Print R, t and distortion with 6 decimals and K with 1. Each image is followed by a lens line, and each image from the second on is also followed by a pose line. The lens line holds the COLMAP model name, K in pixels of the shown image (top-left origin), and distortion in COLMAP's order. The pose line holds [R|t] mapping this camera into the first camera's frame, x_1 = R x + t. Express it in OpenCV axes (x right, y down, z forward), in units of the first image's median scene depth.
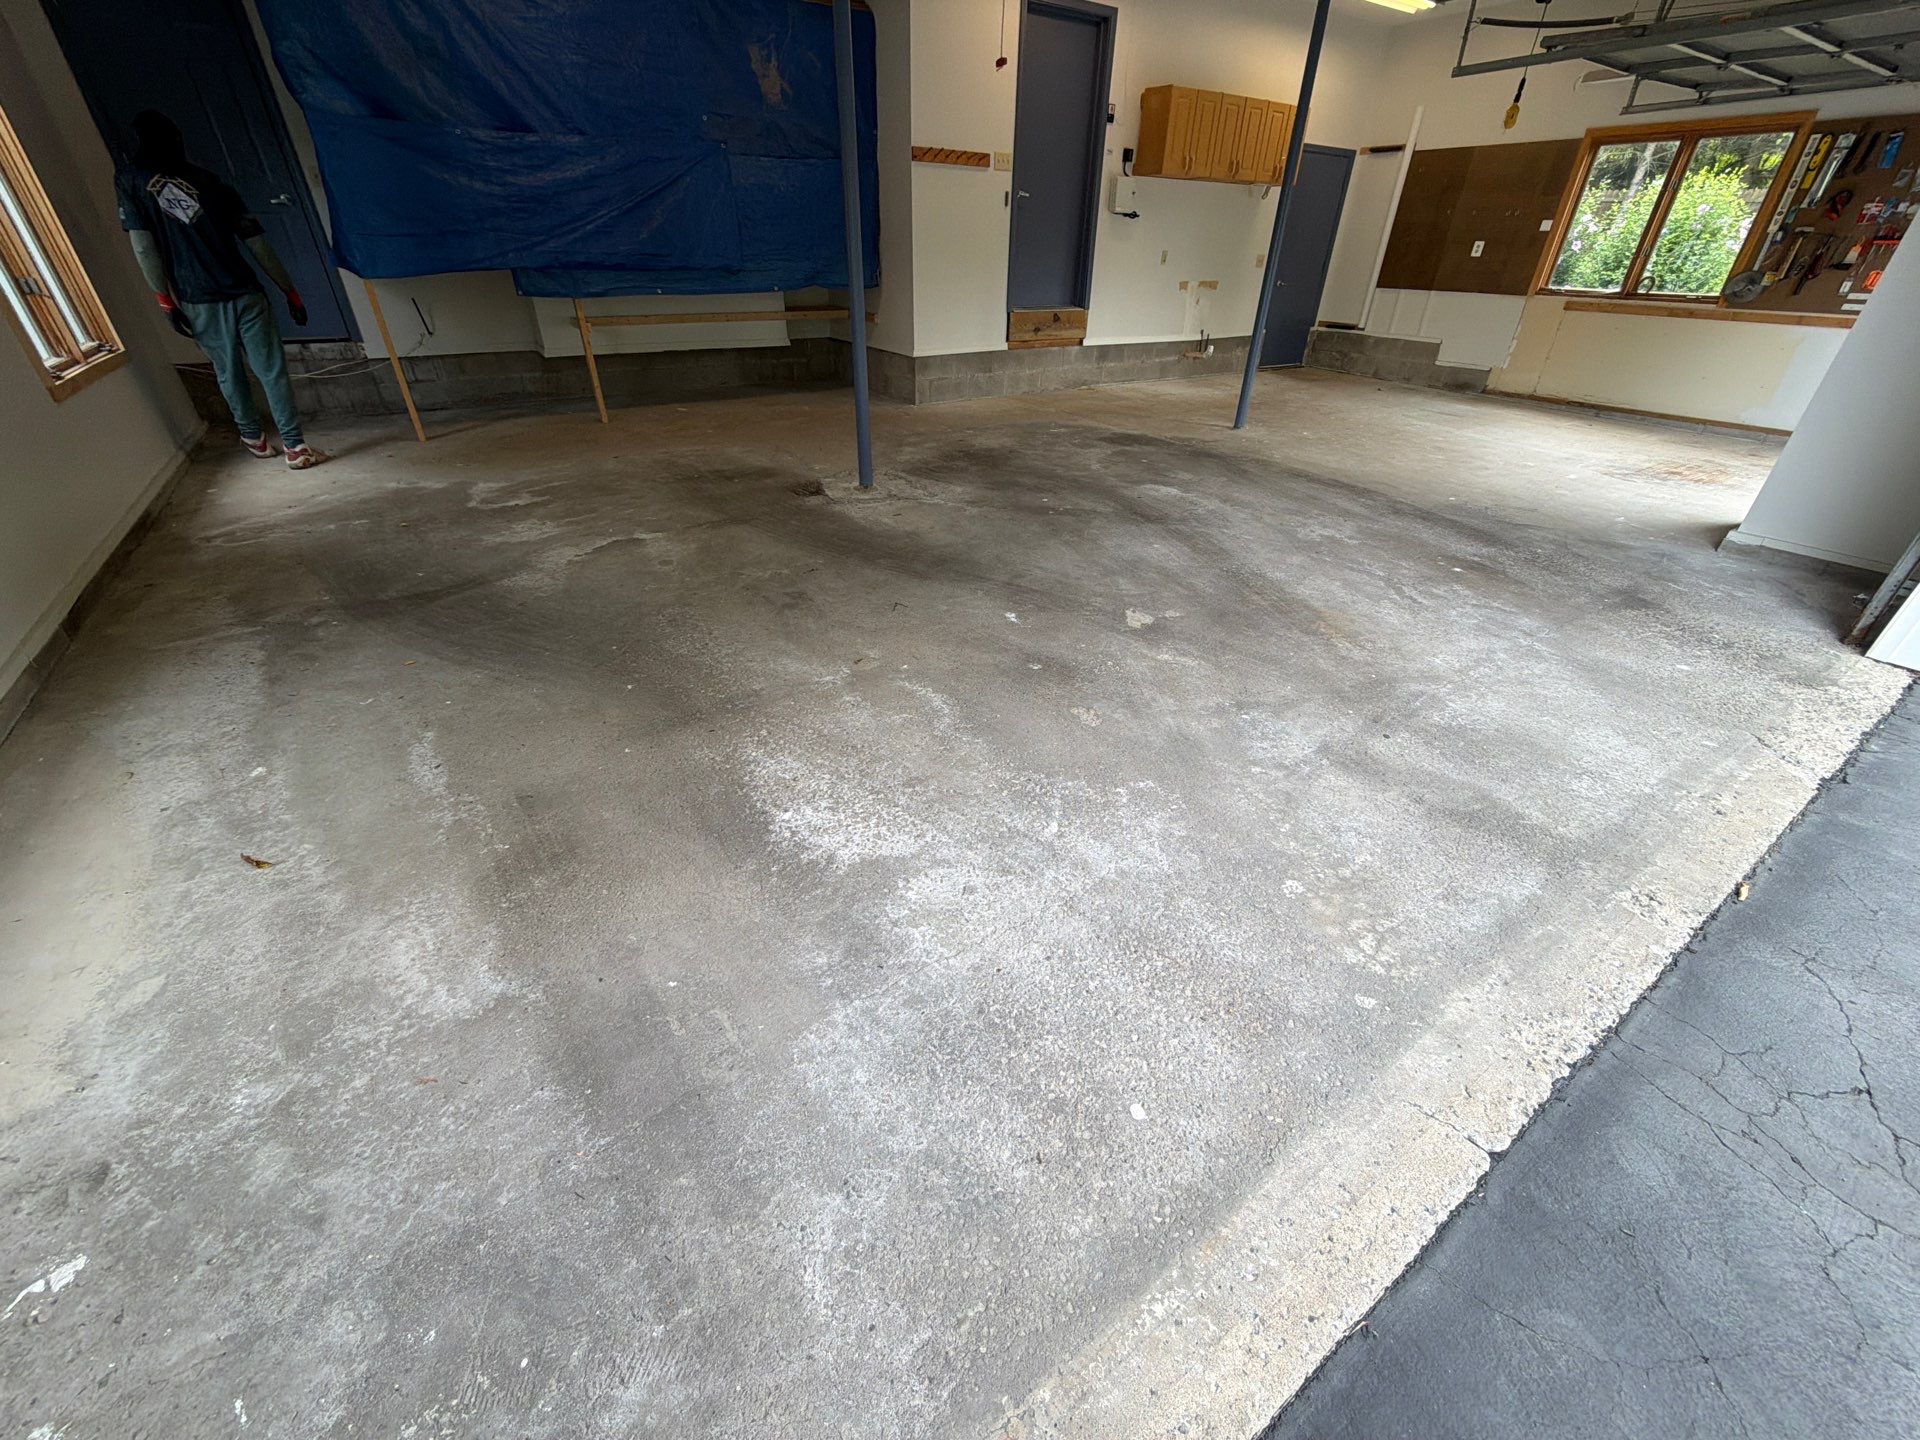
lens RADIAL K [[763.4, 0, 960.0], [0, 763.4, 720.0], [0, 0, 1]] dist [0.000425, -0.000202]
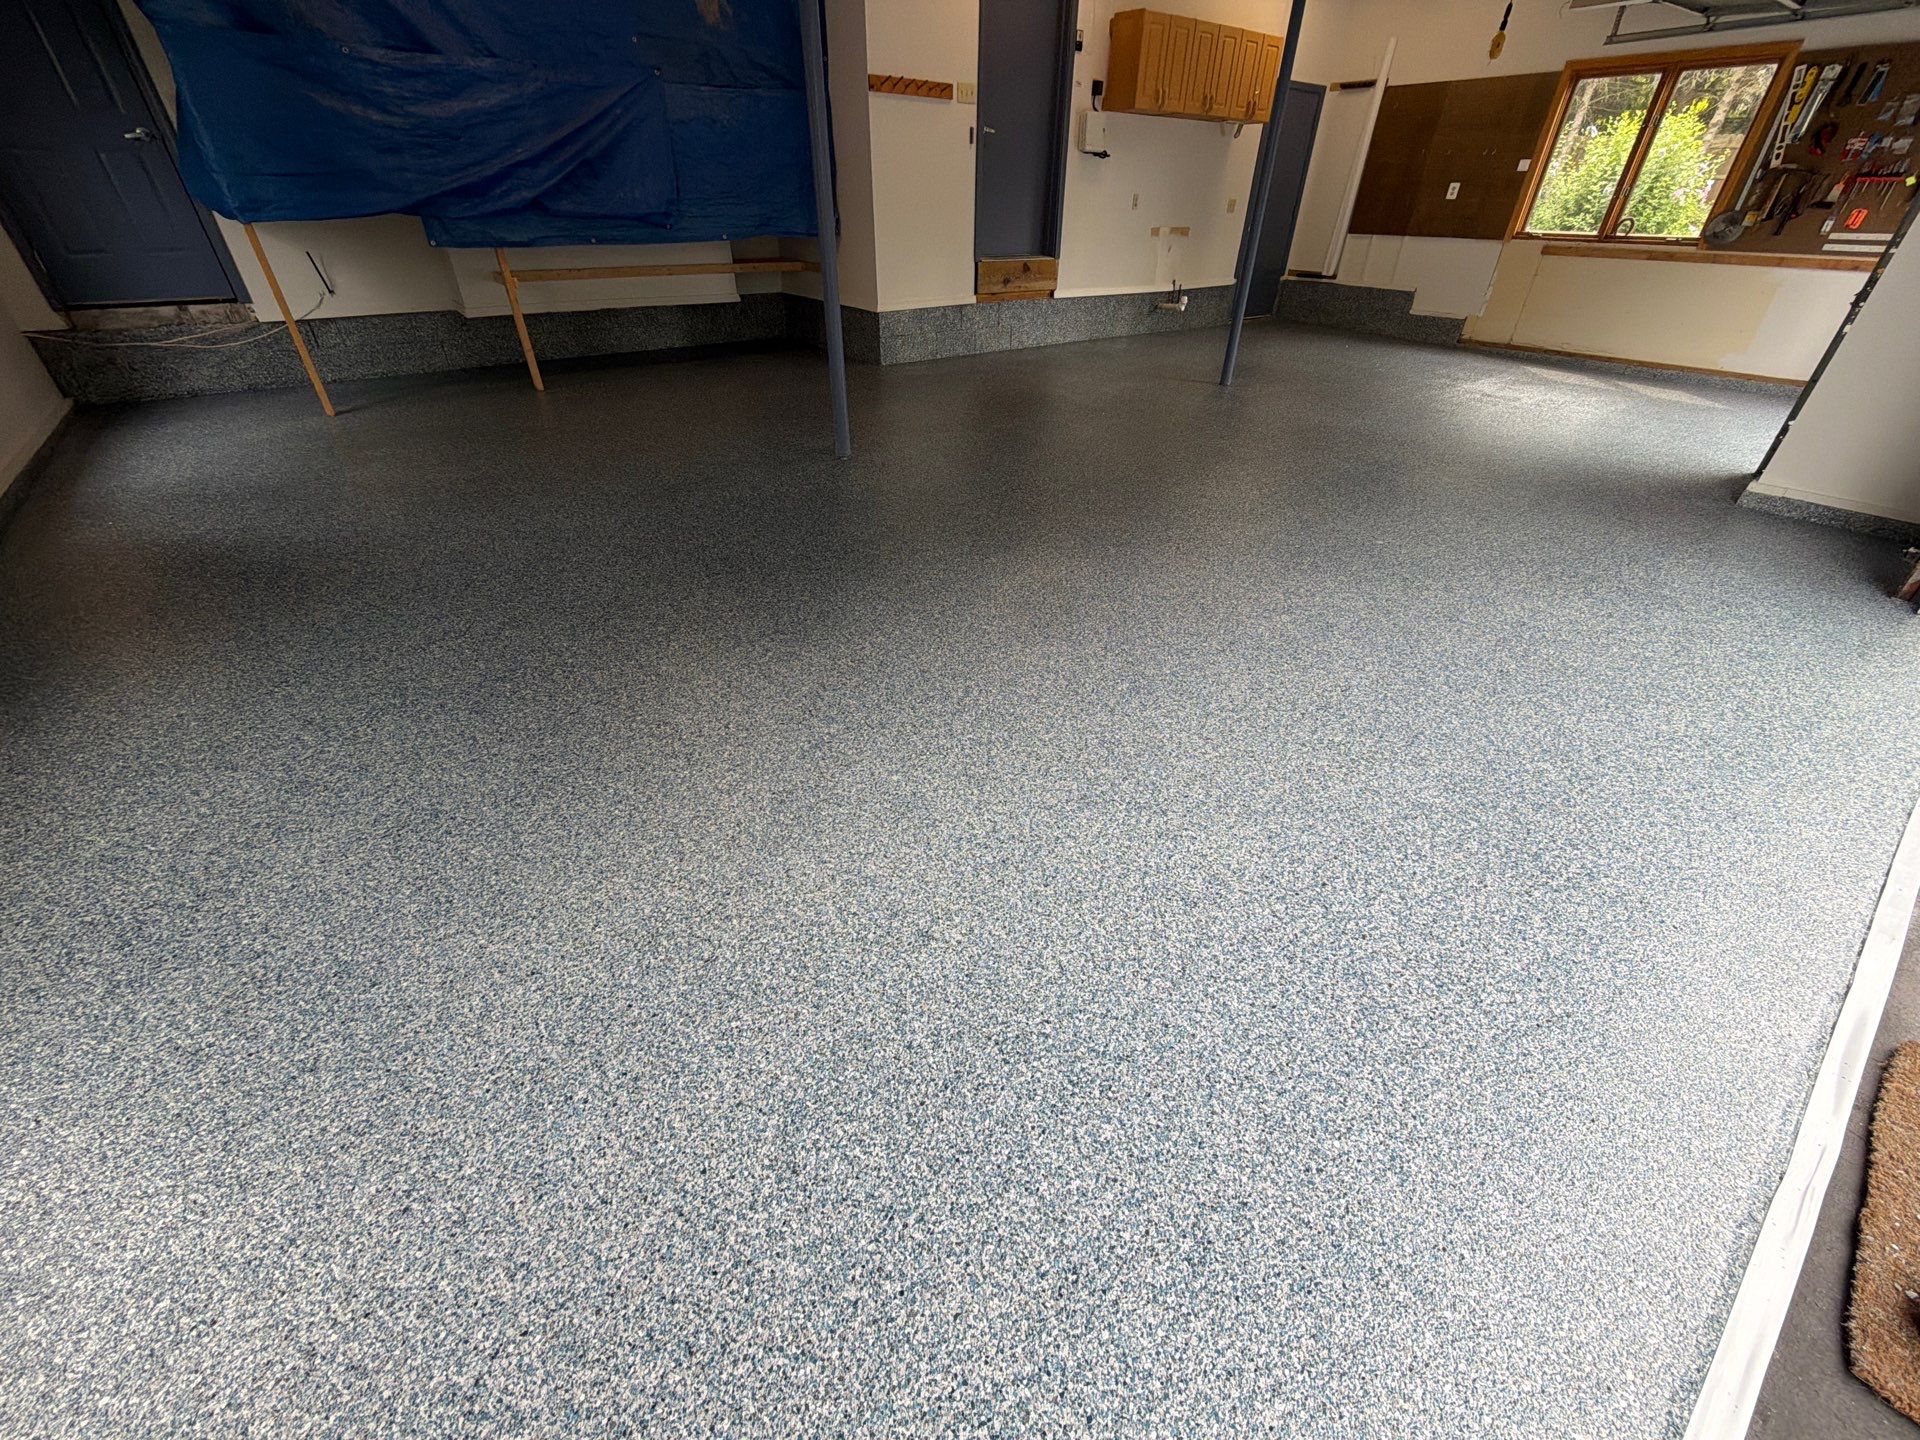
lens RADIAL K [[763.4, 0, 960.0], [0, 763.4, 720.0], [0, 0, 1]] dist [0.000425, -0.000202]
pose [[0.997434, -0.043674, 0.056729, -0.034585], [0.041136, 0.998133, 0.045159, -0.019380], [-0.058595, -0.042710, 0.997368, 0.048960]]
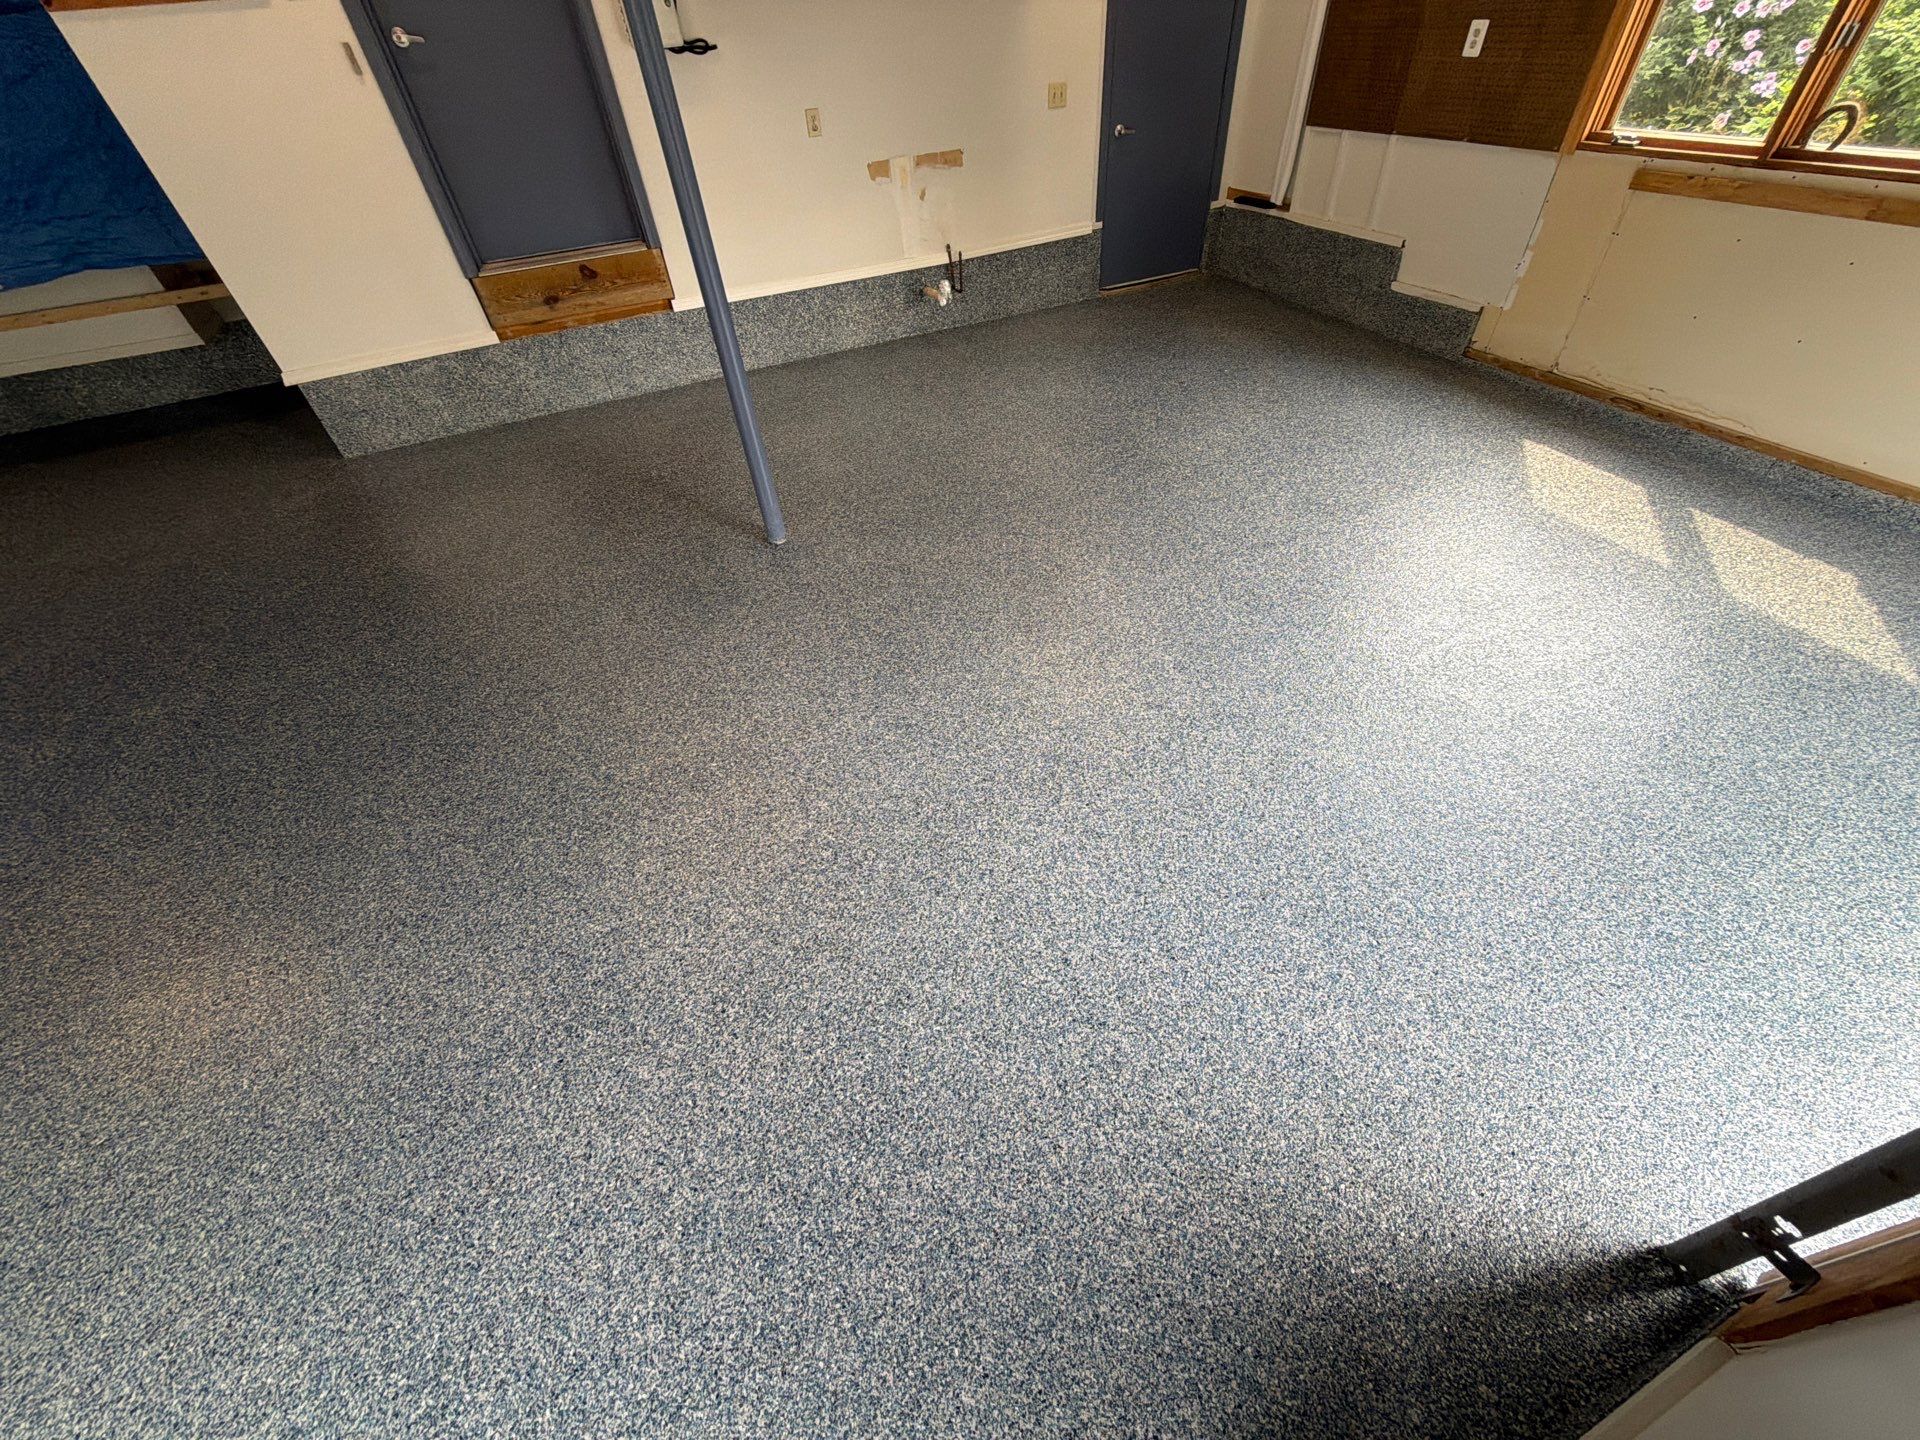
lens RADIAL K [[763.4, 0, 960.0], [0, 763.4, 720.0], [0, 0, 1]] dist [0.000425, -0.000202]
pose [[0.984074, 0.049860, -0.170625, 0.541810], [-0.014010, 0.978626, 0.205168, -0.348068], [0.177208, -0.199510, 0.963739, 0.476180]]
